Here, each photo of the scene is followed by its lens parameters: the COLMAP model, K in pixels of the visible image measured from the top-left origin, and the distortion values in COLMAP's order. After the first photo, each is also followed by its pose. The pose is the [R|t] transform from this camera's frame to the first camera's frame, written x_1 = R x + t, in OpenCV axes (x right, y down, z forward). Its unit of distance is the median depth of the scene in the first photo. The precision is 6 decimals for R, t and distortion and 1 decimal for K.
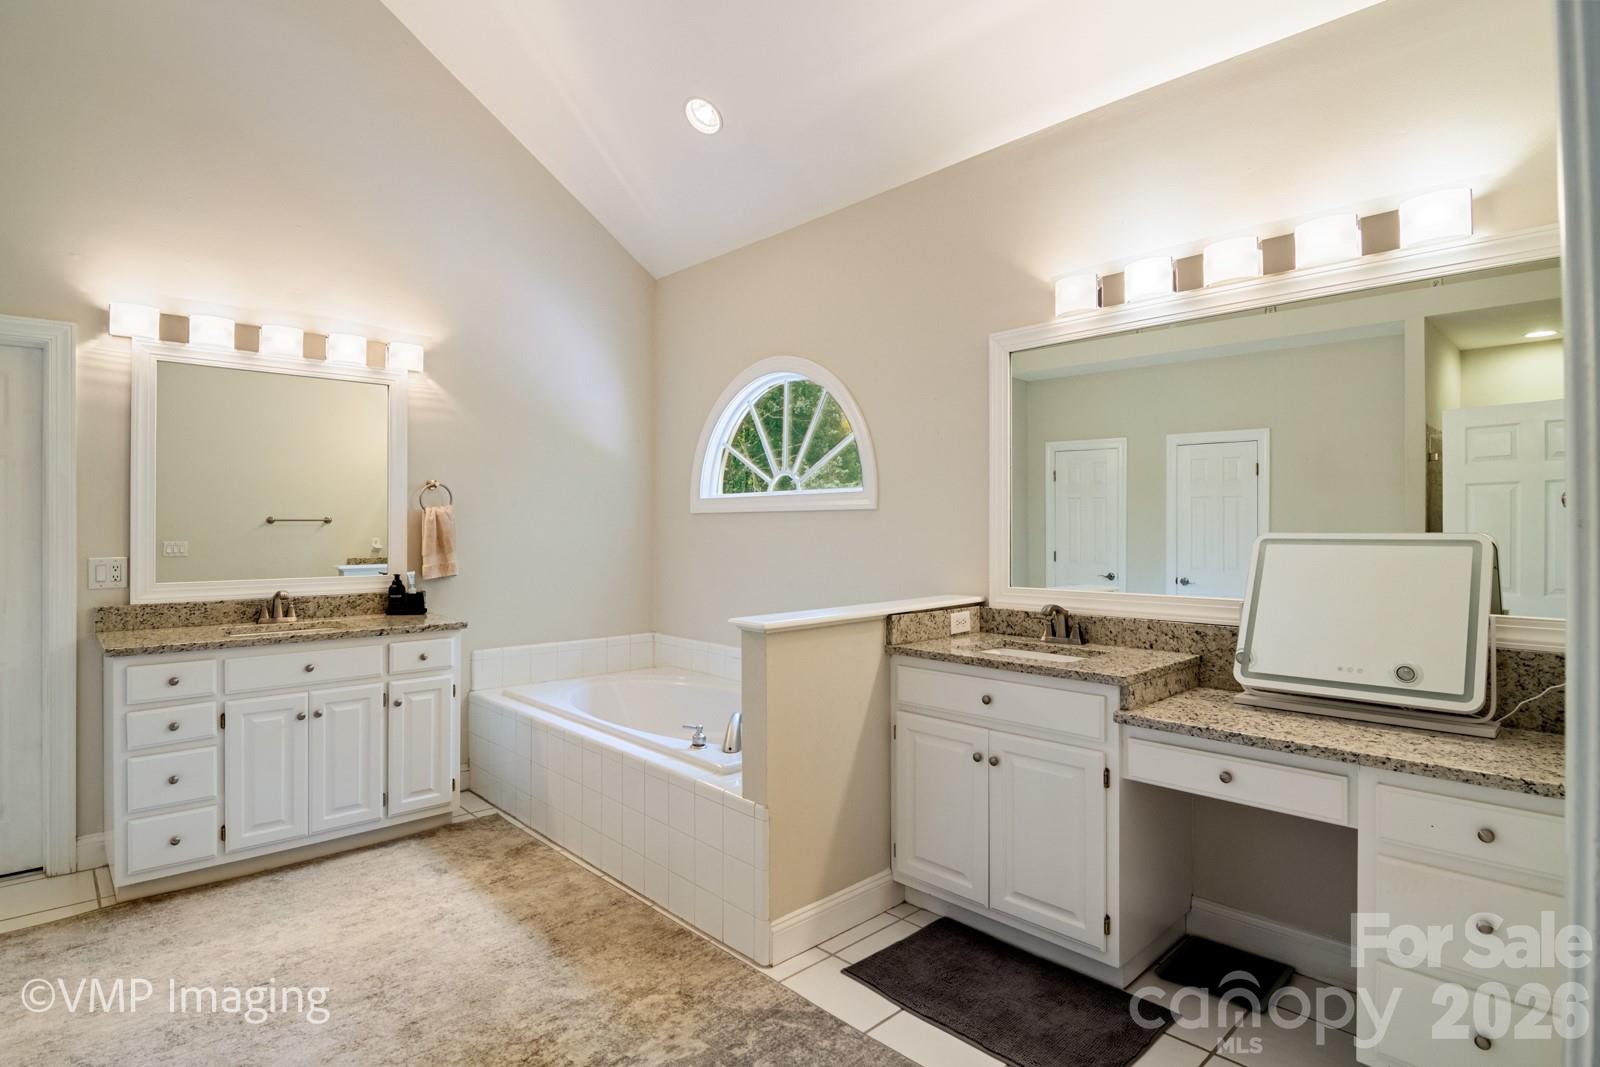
lens RADIAL K [[861.3, 0, 786.8], [0, 861.3, 501.0], [0, 0, 1]] dist [0.000292, -0.021020]
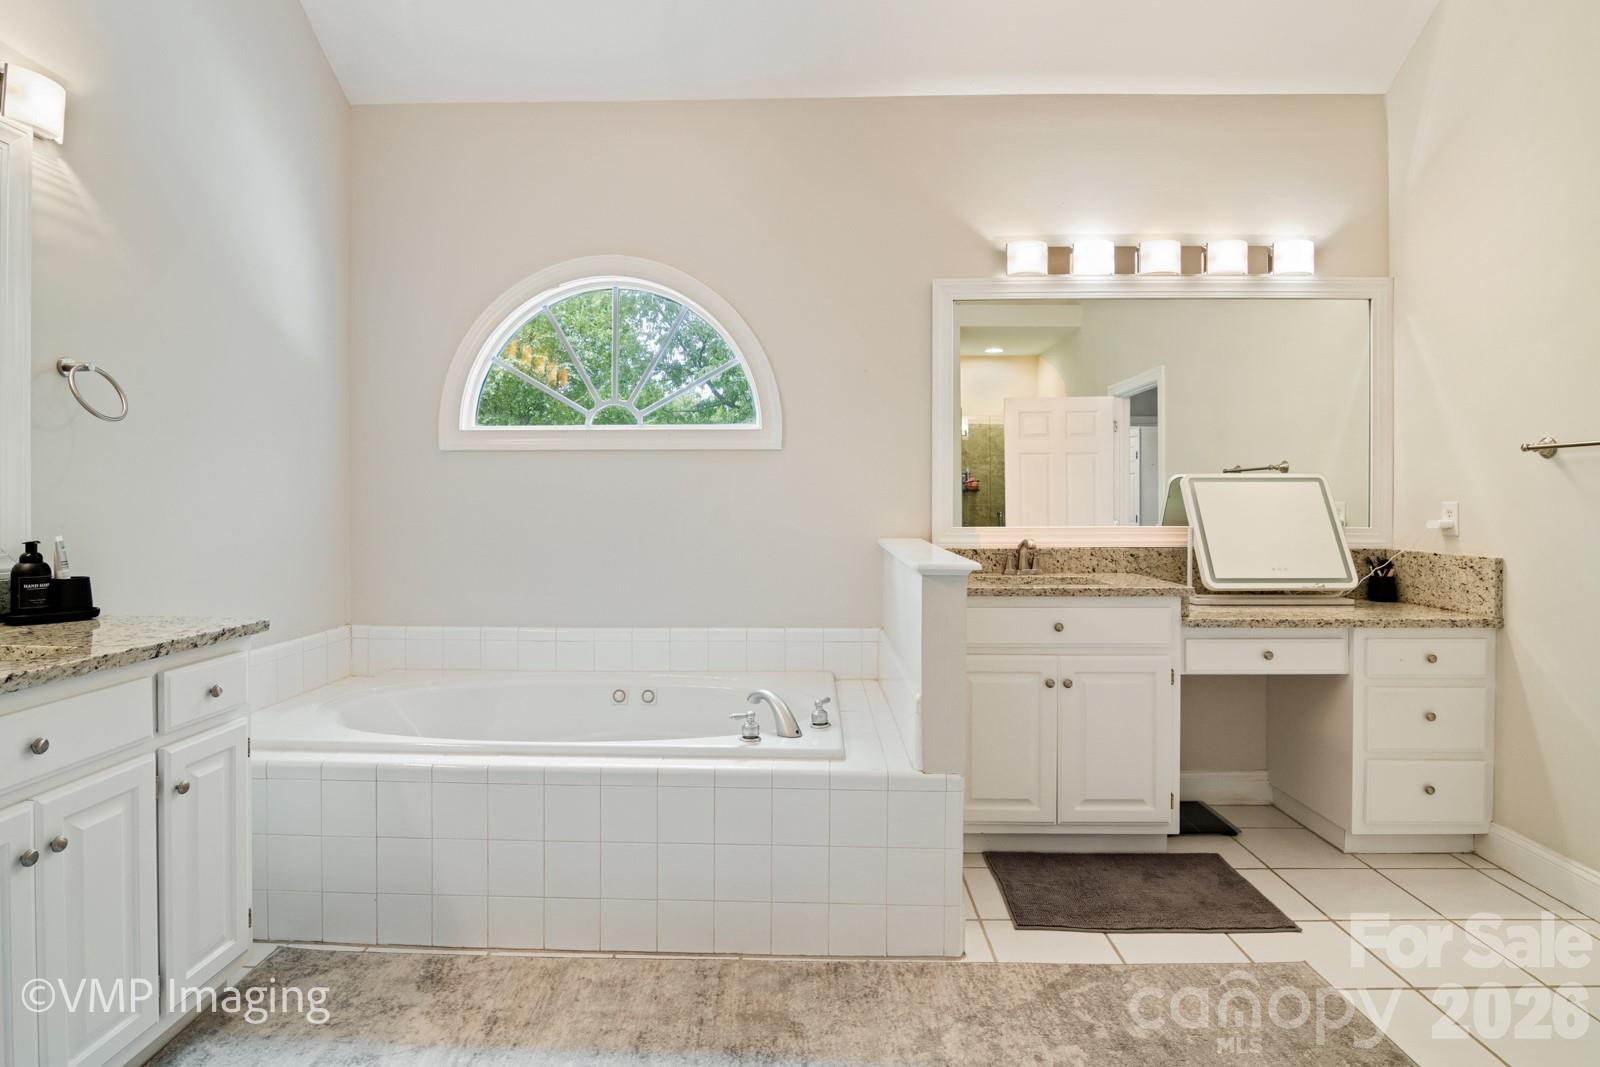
lens RADIAL K [[861.3, 0, 786.8], [0, 861.3, 501.0], [0, 0, 1]] dist [0.000292, -0.021020]
pose [[0.683126, 0.002817, 0.730295, -0.717970], [-0.020860, 0.999660, 0.015658, 0.063873], [-0.730003, -0.025930, 0.682952, 0.499827]]
